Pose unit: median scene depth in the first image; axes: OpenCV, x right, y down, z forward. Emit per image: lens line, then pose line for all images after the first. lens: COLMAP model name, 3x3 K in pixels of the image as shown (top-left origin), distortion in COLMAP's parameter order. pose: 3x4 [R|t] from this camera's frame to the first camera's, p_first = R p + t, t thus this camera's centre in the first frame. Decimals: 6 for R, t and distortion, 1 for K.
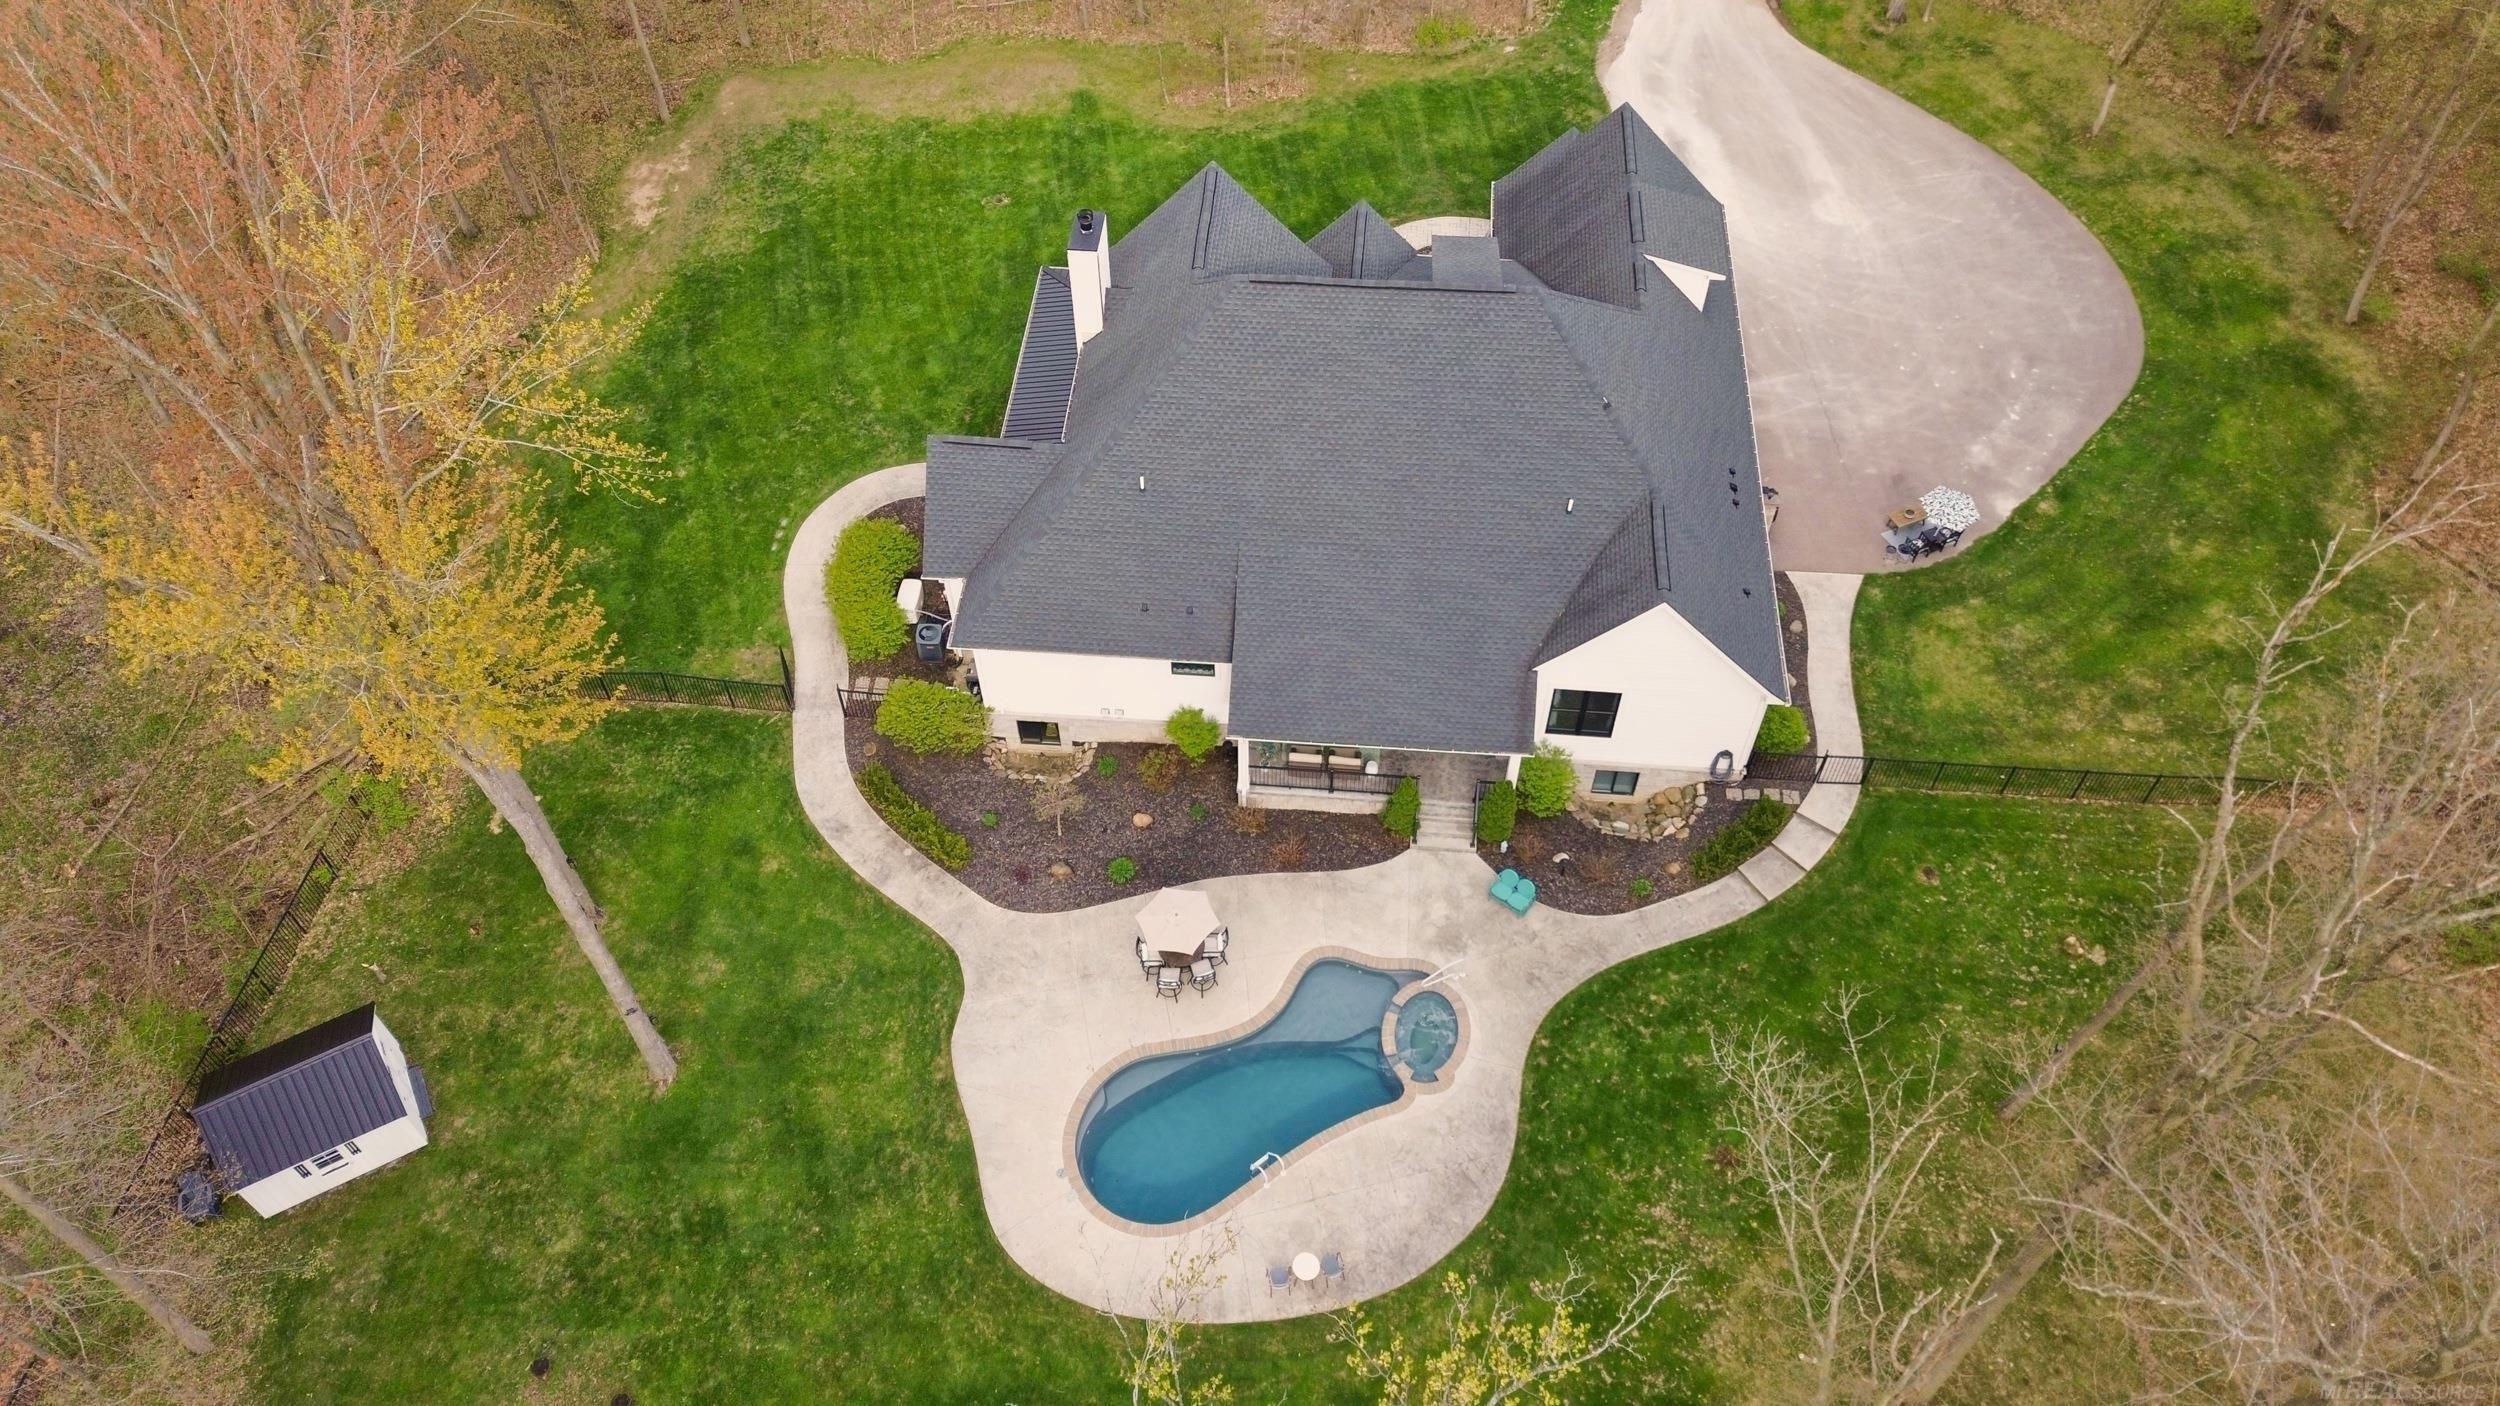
lens RADIAL K [[1761.7, 0, 1250.0], [0, 1761.7, 703.0], [0, 0, 1]] dist [0.079317, -0.082608]
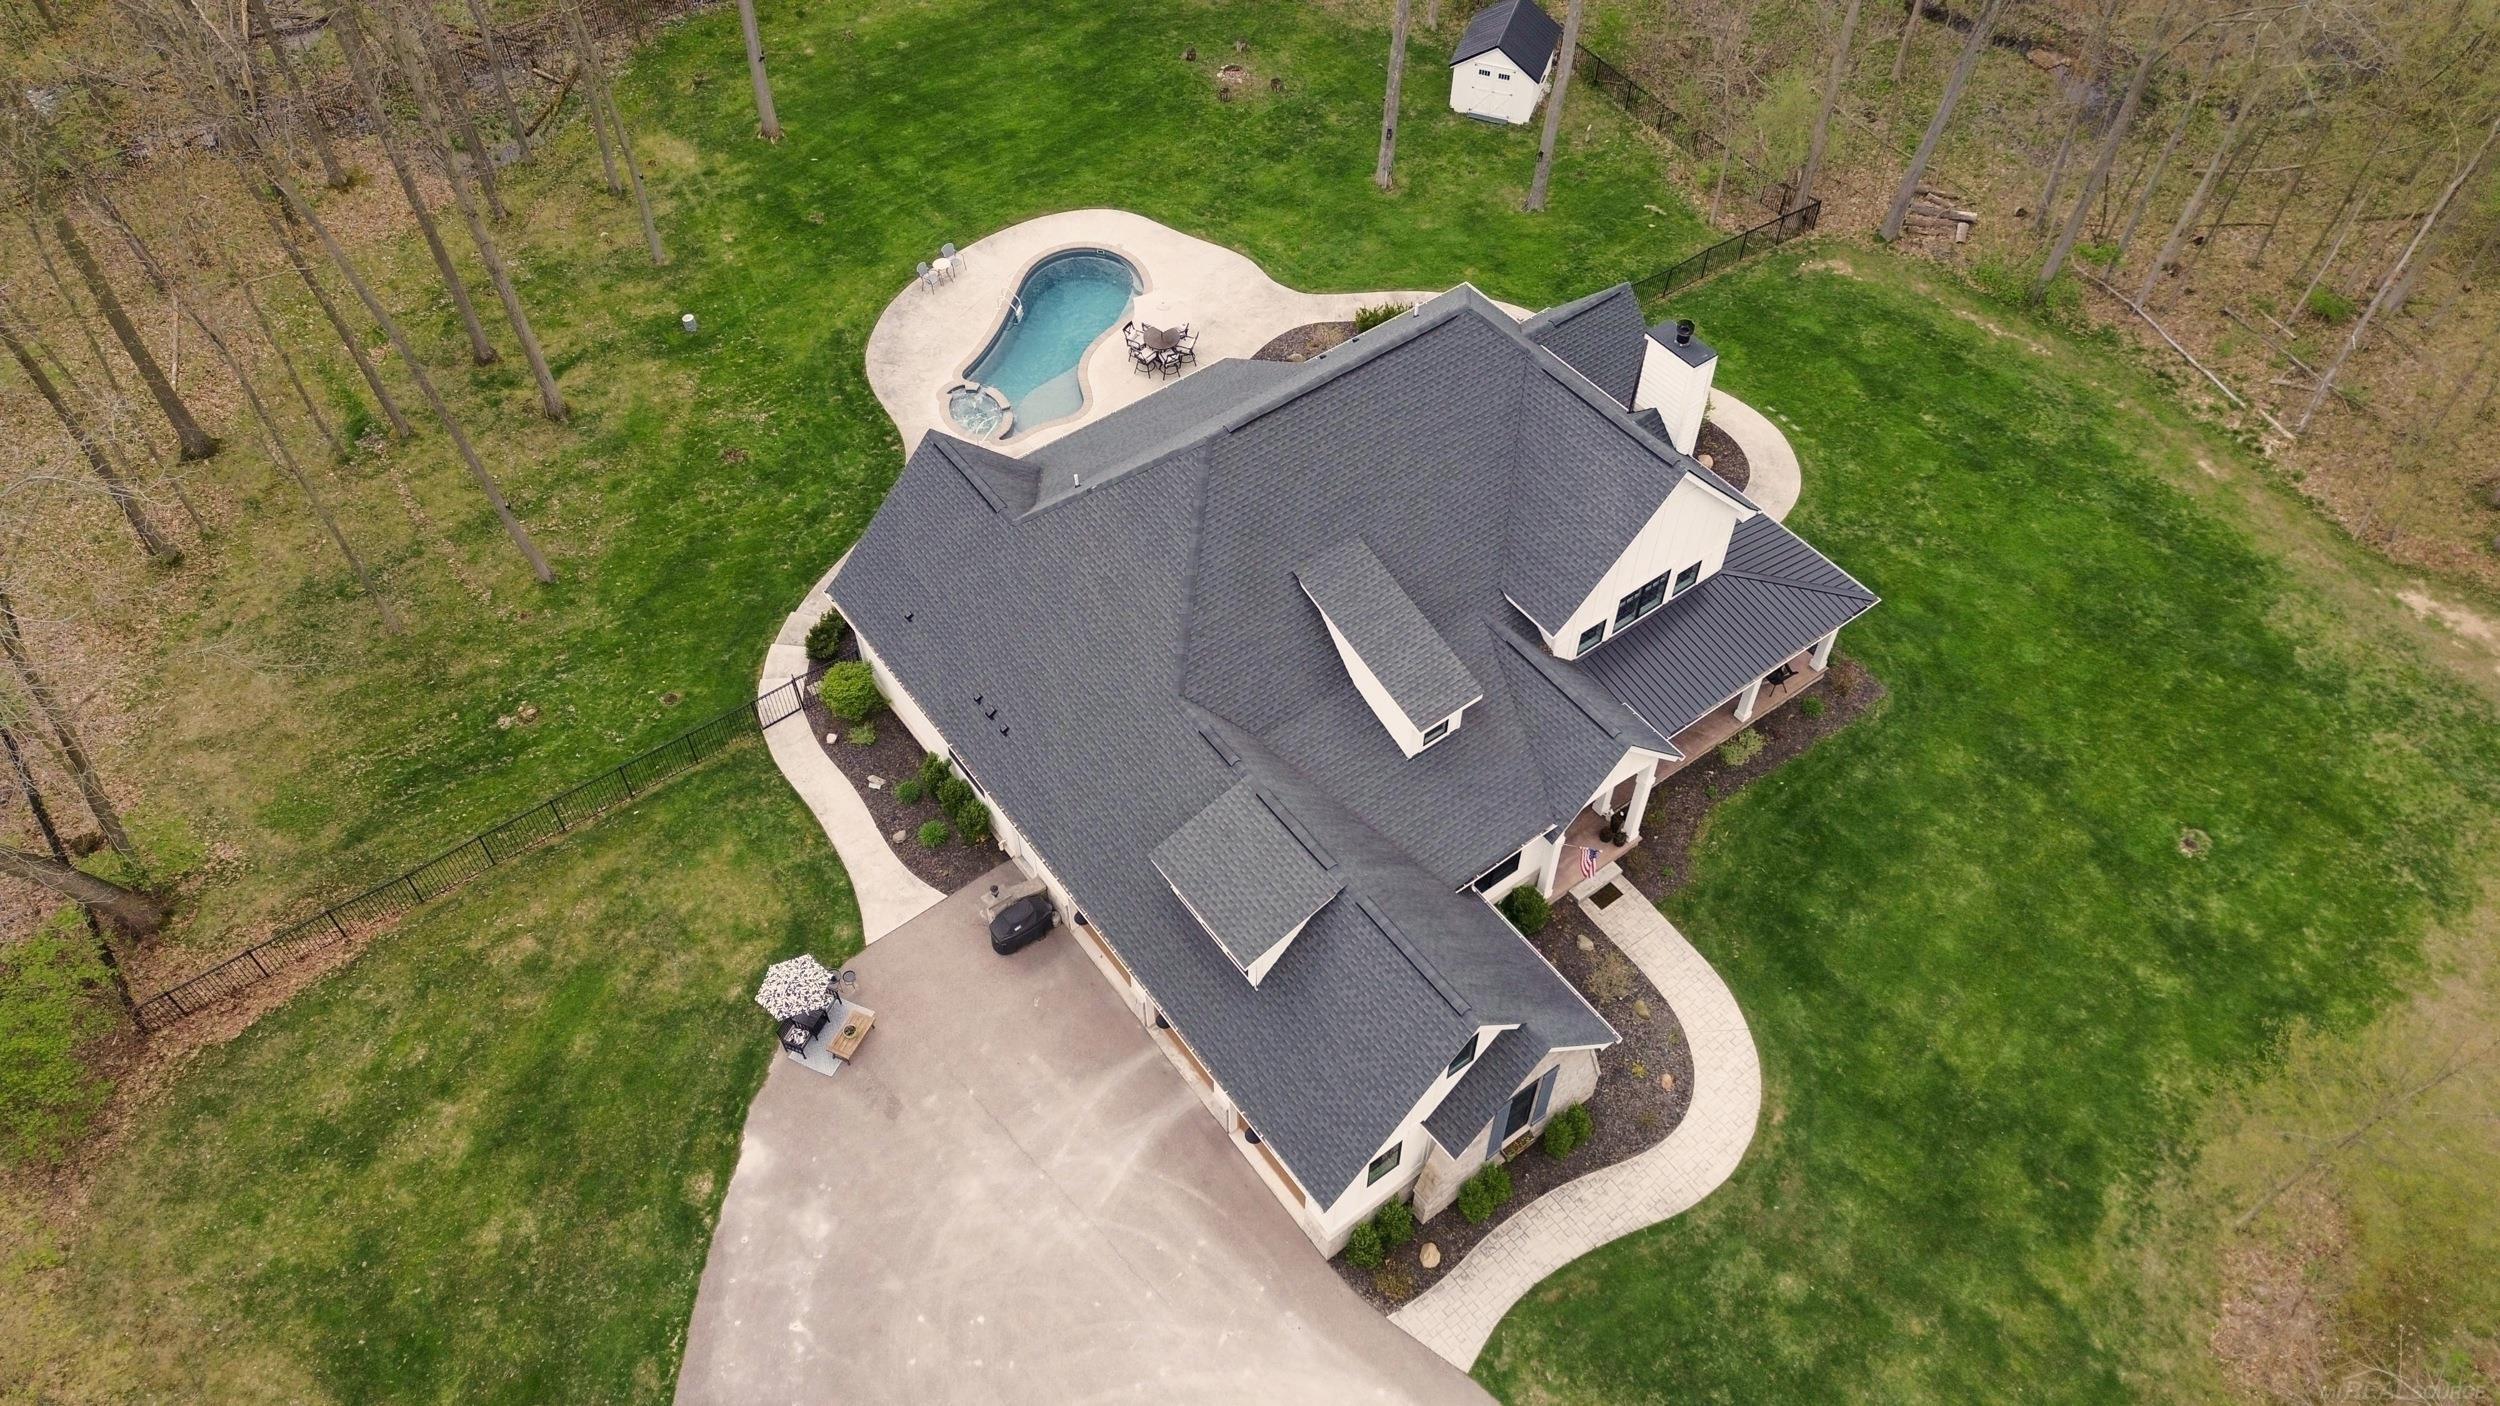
lens RADIAL K [[1761.7, 0, 1250.0], [0, 1761.7, 703.0], [0, 0, 1]] dist [0.079317, -0.082608]
pose [[-0.750794, 0.515161, -0.413422, 0.589937], [-0.513837, -0.062214, 0.855629, -1.026225], [0.415066, 0.854832, 0.311419, 0.865038]]
